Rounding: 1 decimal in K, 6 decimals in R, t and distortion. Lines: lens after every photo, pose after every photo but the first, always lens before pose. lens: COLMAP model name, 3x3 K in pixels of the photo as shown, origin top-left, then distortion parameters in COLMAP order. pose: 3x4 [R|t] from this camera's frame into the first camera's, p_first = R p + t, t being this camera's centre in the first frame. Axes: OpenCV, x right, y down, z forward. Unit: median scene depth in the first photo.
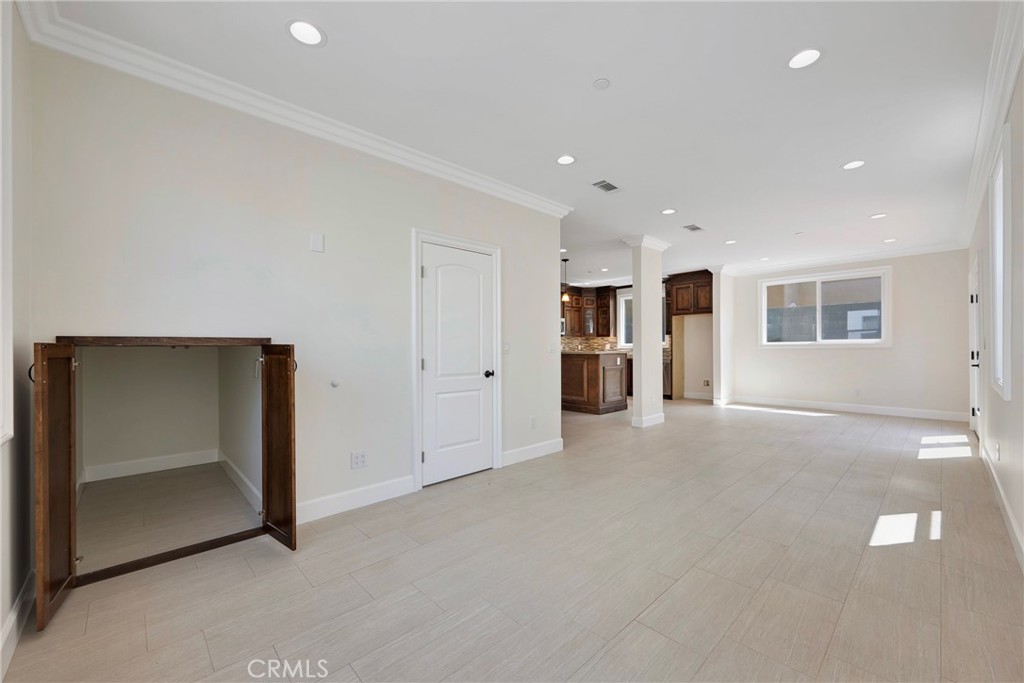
lens RADIAL K [[405.9, 0, 511.1], [0, 405.9, 347.4], [0, 0, 1]] dist [0.000137, -0.001299]
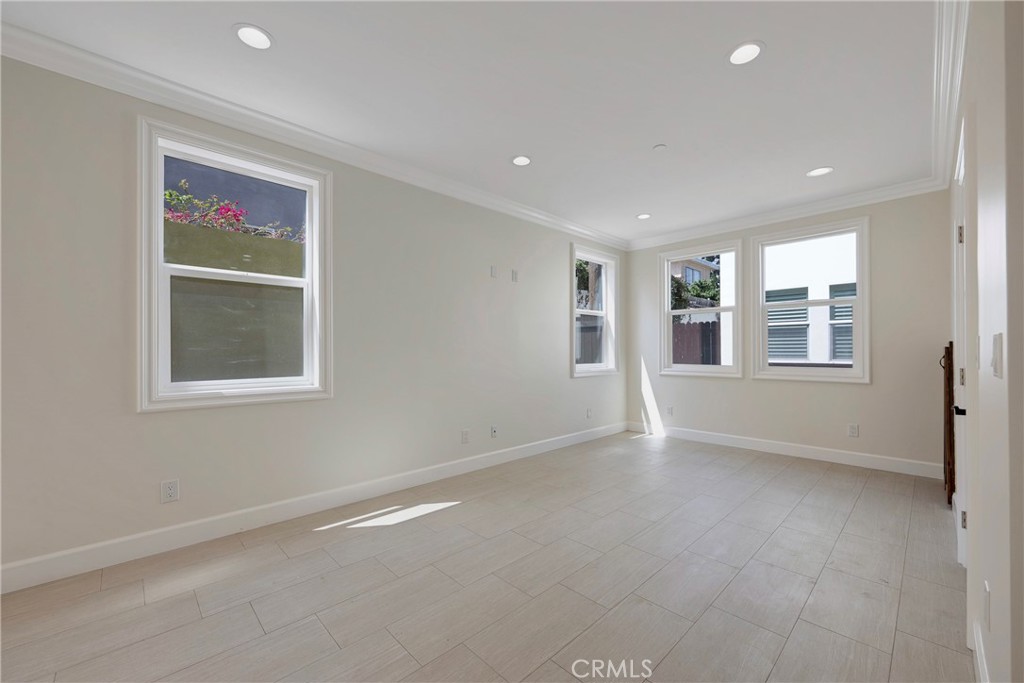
lens RADIAL K [[405.9, 0, 511.1], [0, 405.9, 347.4], [0, 0, 1]] dist [0.000137, -0.001299]
pose [[-0.999847, 0.009001, -0.014973, 0.250074], [0.009065, 0.999950, -0.004196, -0.004531], [0.014935, -0.004331, -0.999879, 0.798248]]
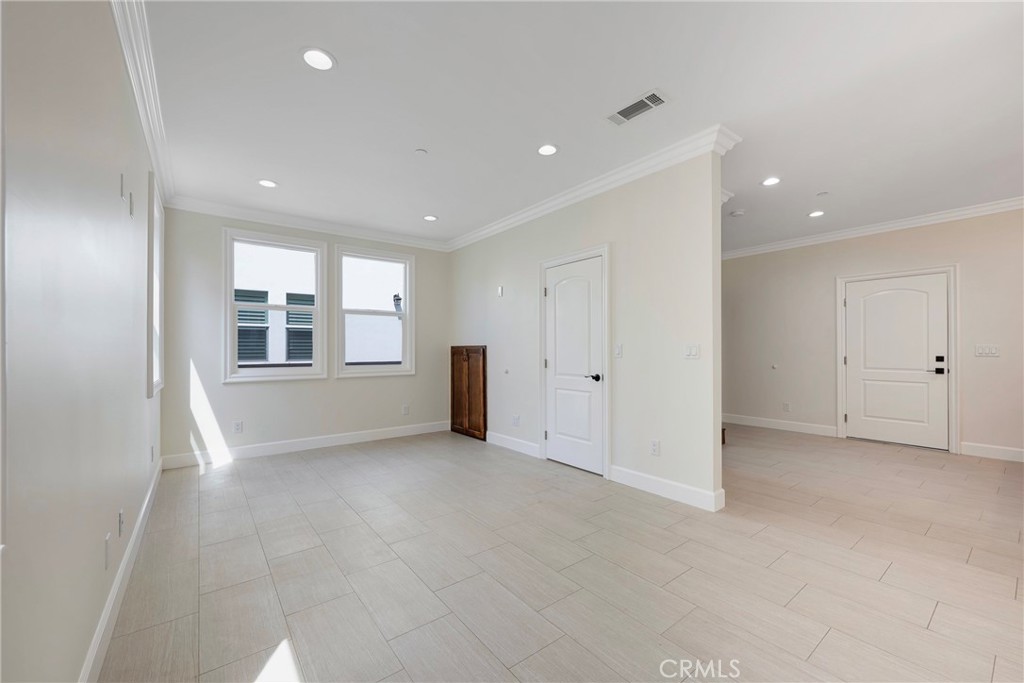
lens RADIAL K [[405.9, 0, 511.1], [0, 405.9, 347.4], [0, 0, 1]] dist [0.000137, -0.001299]
pose [[-0.100635, 0.001671, -0.994922, 0.525799], [0.003195, 0.999994, 0.001357, -0.005534], [0.994918, -0.003042, -0.100640, 0.496810]]
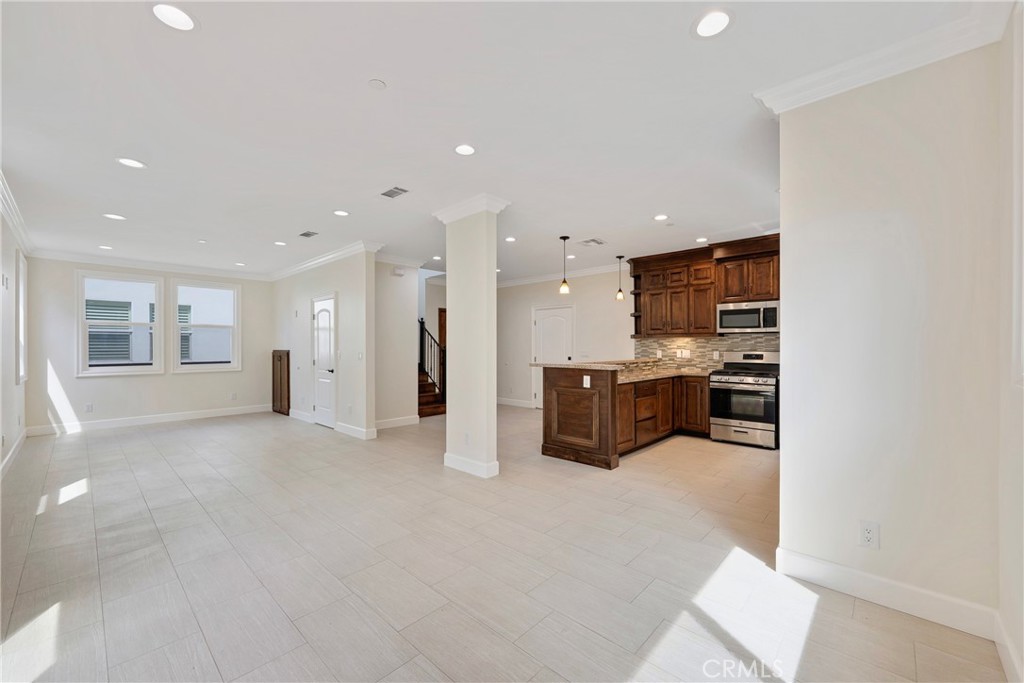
lens RADIAL K [[405.9, 0, 511.1], [0, 405.9, 347.4], [0, 0, 1]] dist [0.000137, -0.001299]
pose [[0.064288, 0.006097, -0.997913, 0.911731], [0.000360, 0.999981, 0.006133, -0.022105], [0.997931, -0.000753, 0.064285, 0.902776]]
